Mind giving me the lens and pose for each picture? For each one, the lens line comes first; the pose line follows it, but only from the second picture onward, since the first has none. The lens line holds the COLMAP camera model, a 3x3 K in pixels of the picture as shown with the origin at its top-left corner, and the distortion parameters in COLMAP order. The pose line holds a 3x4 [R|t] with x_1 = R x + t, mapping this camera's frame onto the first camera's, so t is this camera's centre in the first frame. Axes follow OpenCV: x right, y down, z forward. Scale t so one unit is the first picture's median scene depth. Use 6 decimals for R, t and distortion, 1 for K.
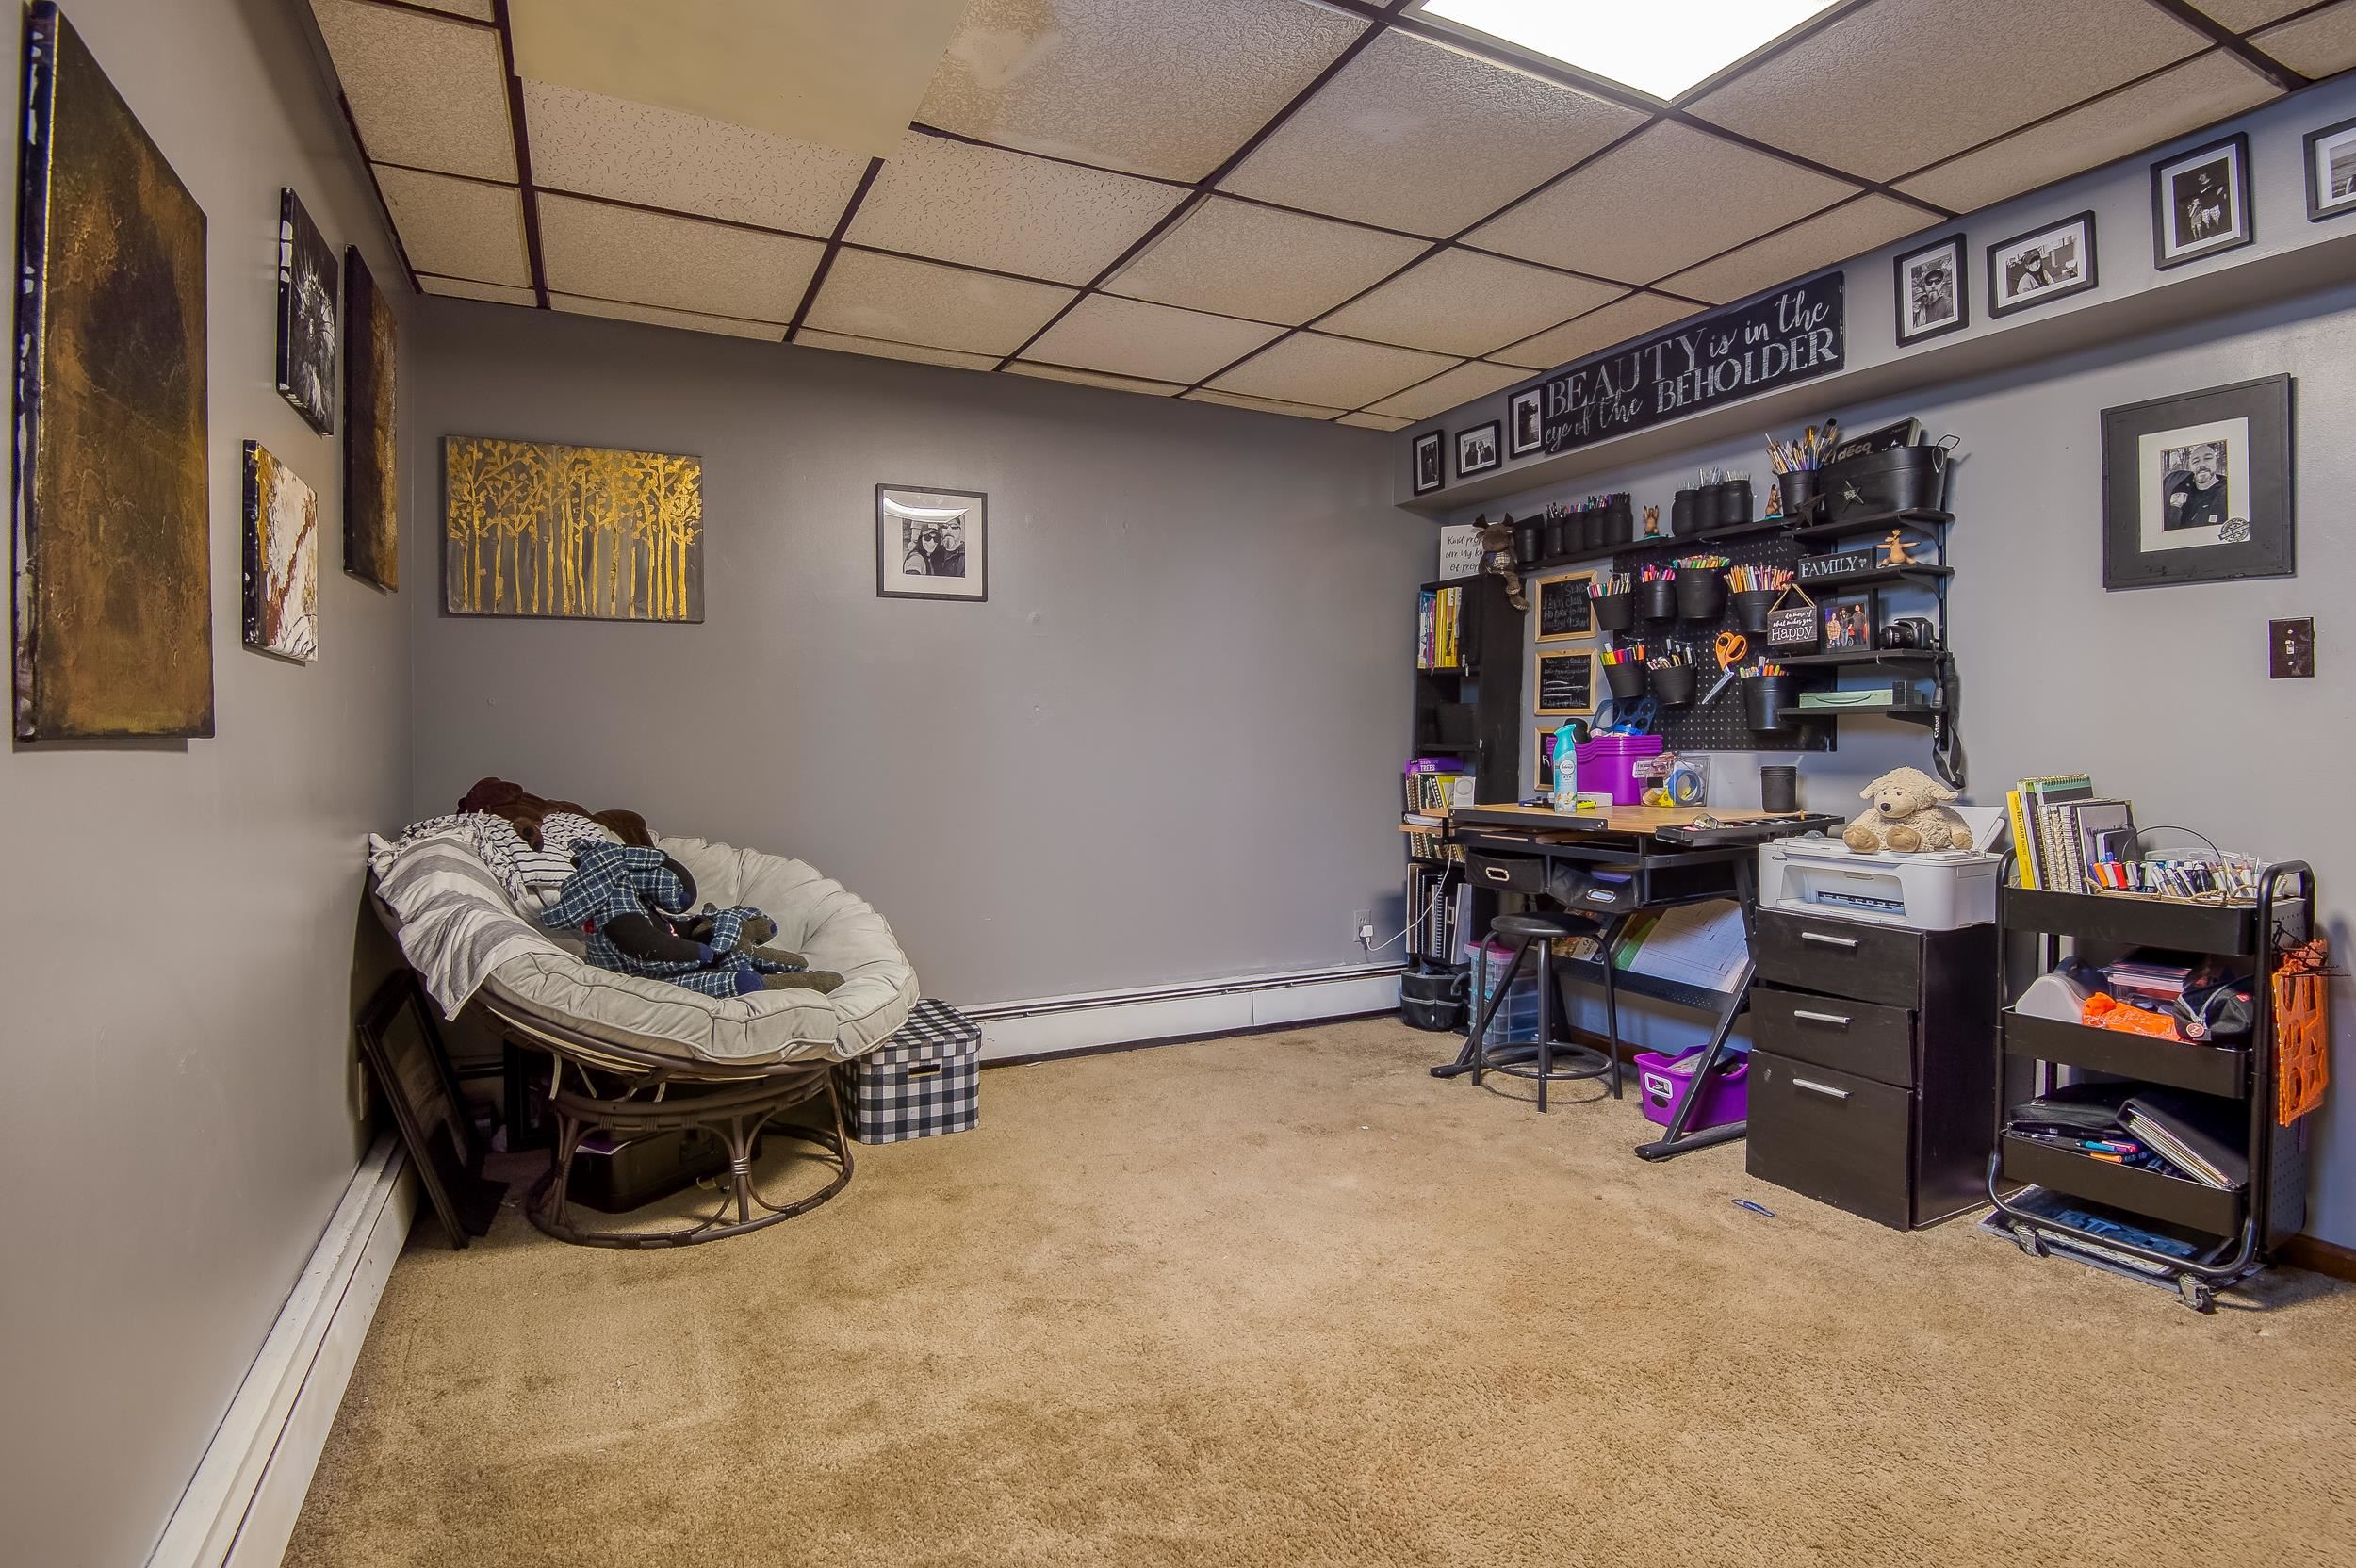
lens RADIAL K [[1147.5, 0, 1184.0], [0, 1147.5, 778.5], [0, 0, 1]] dist [-0.013768, -0.021201]
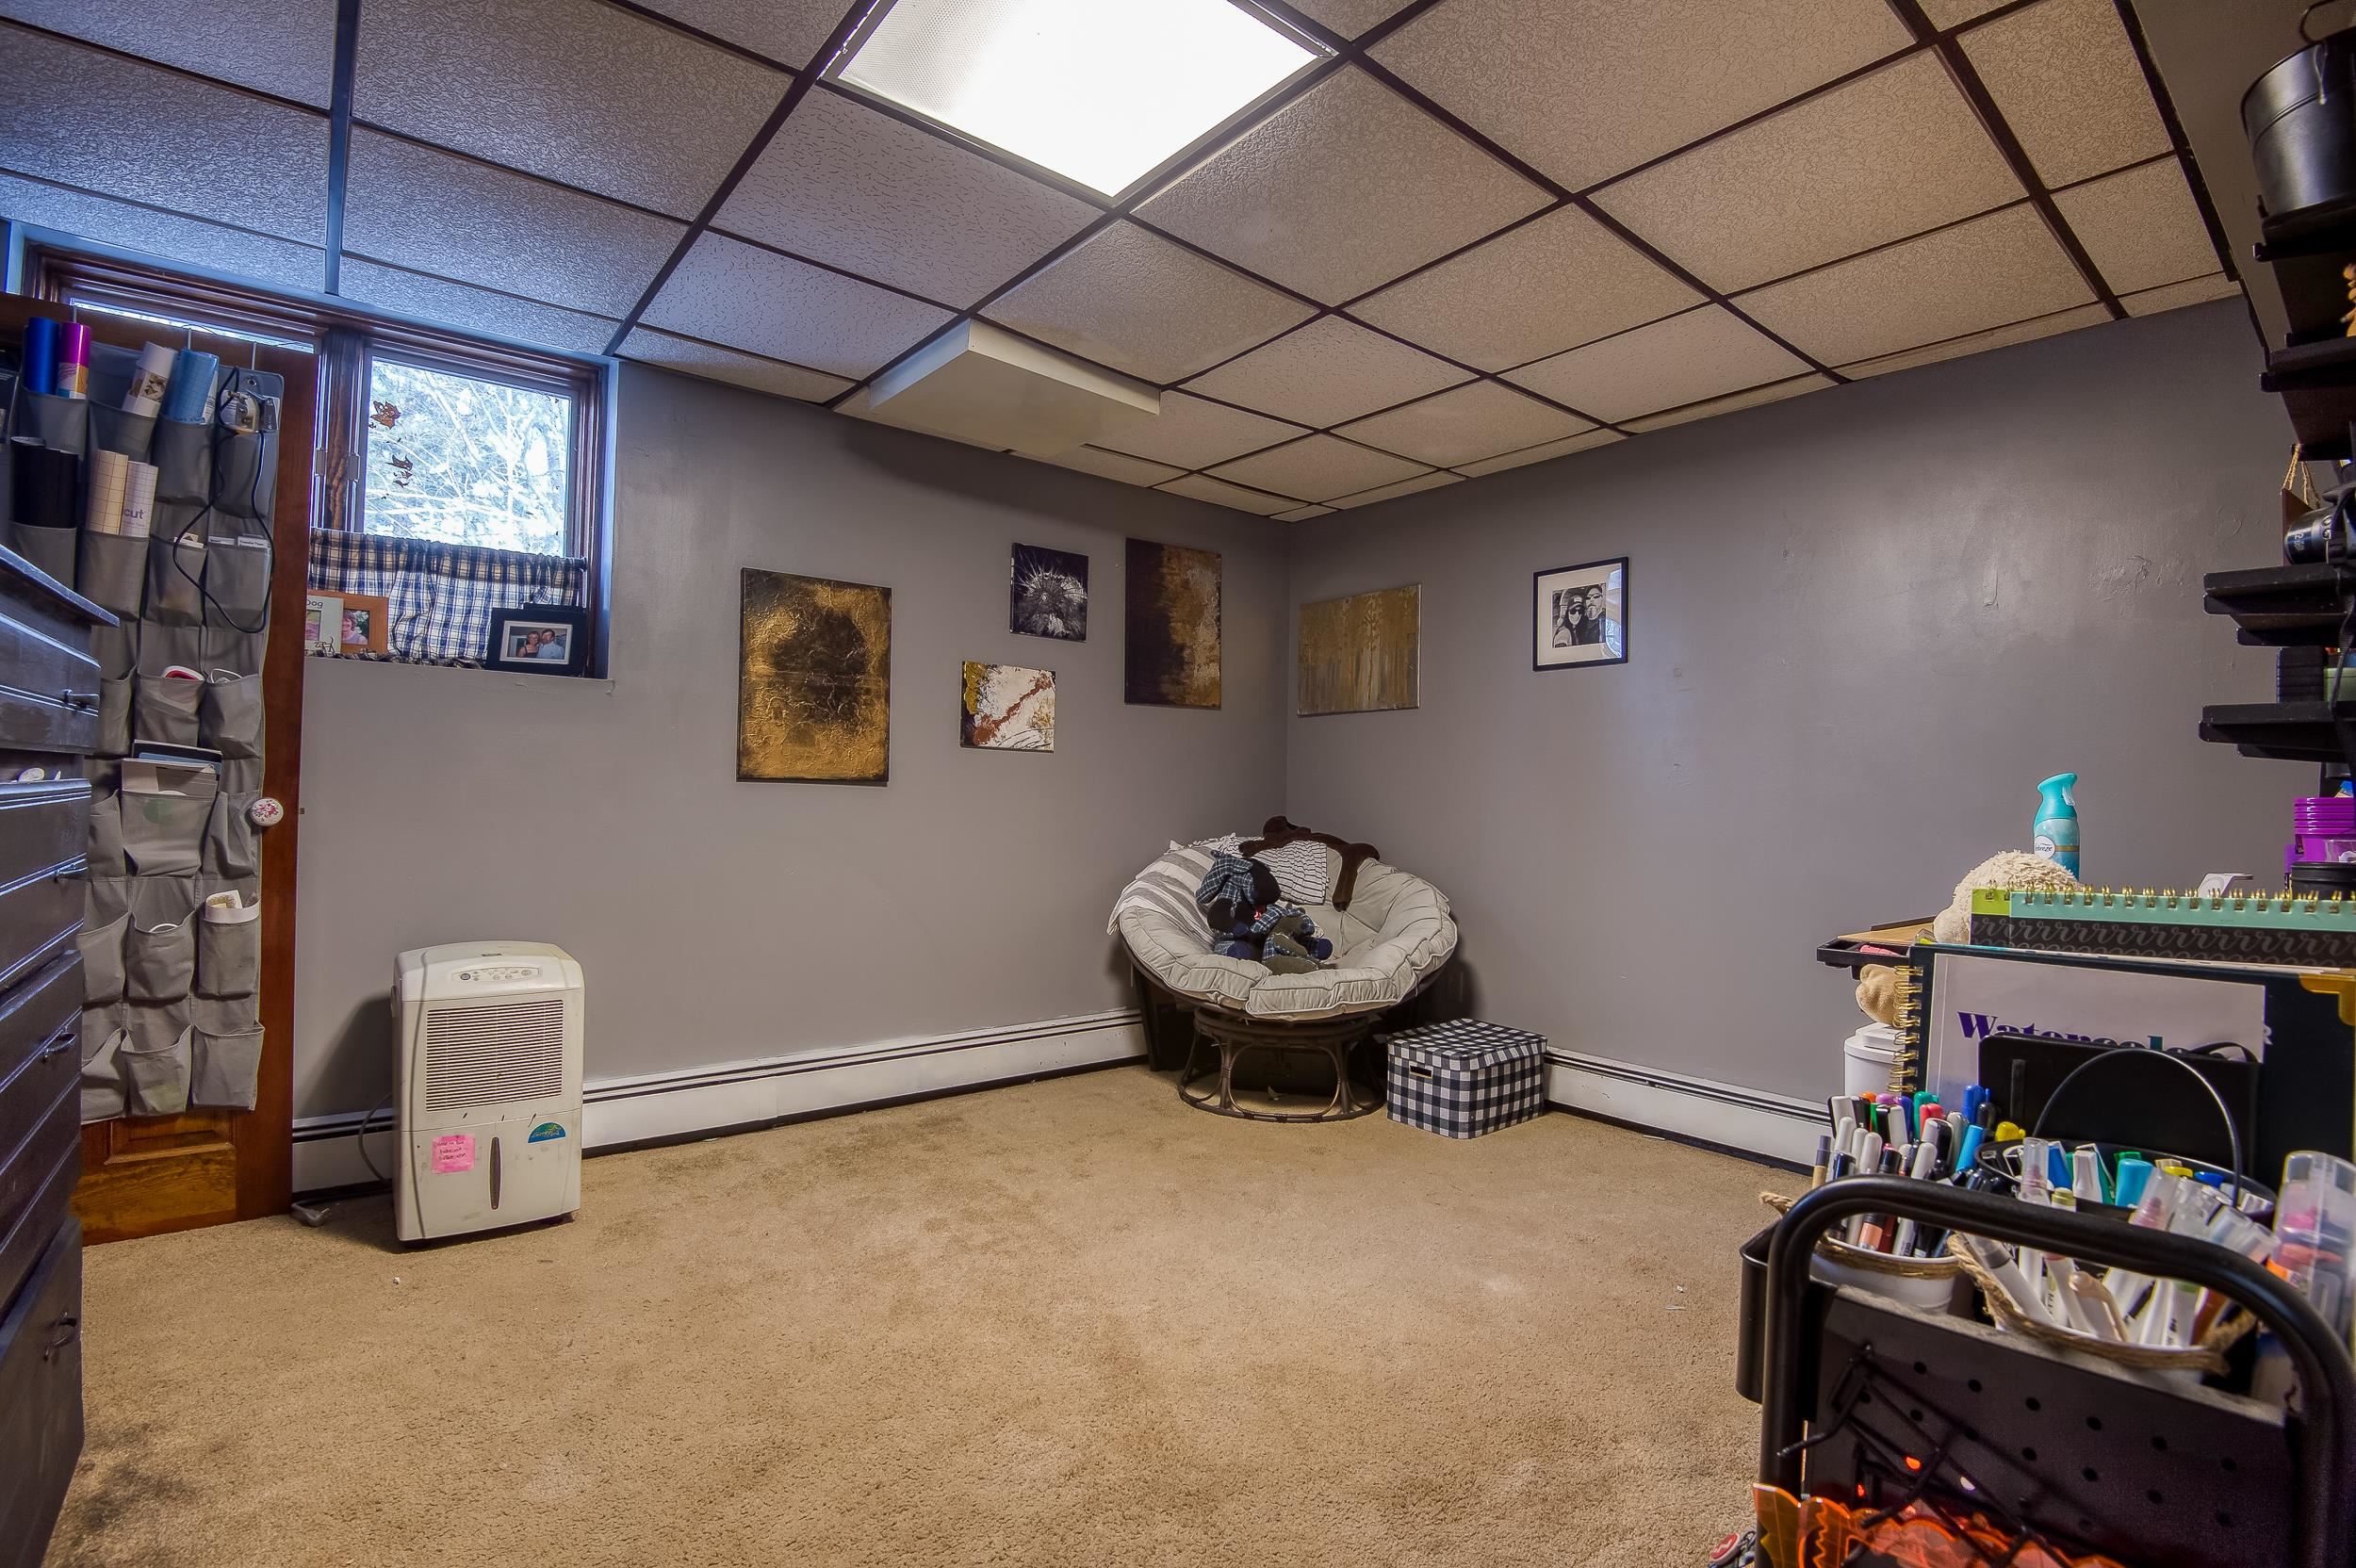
lens RADIAL K [[1072.4, 0, 1164.2], [0, 1072.4, 796.7], [0, 0, 1]] dist [-0.000251, -0.022812]
pose [[0.220983, 0.005255, -0.975264, 0.796727], [-0.057734, 0.998302, -0.007703, -0.005846], [0.973567, 0.058008, 0.220911, 0.479417]]
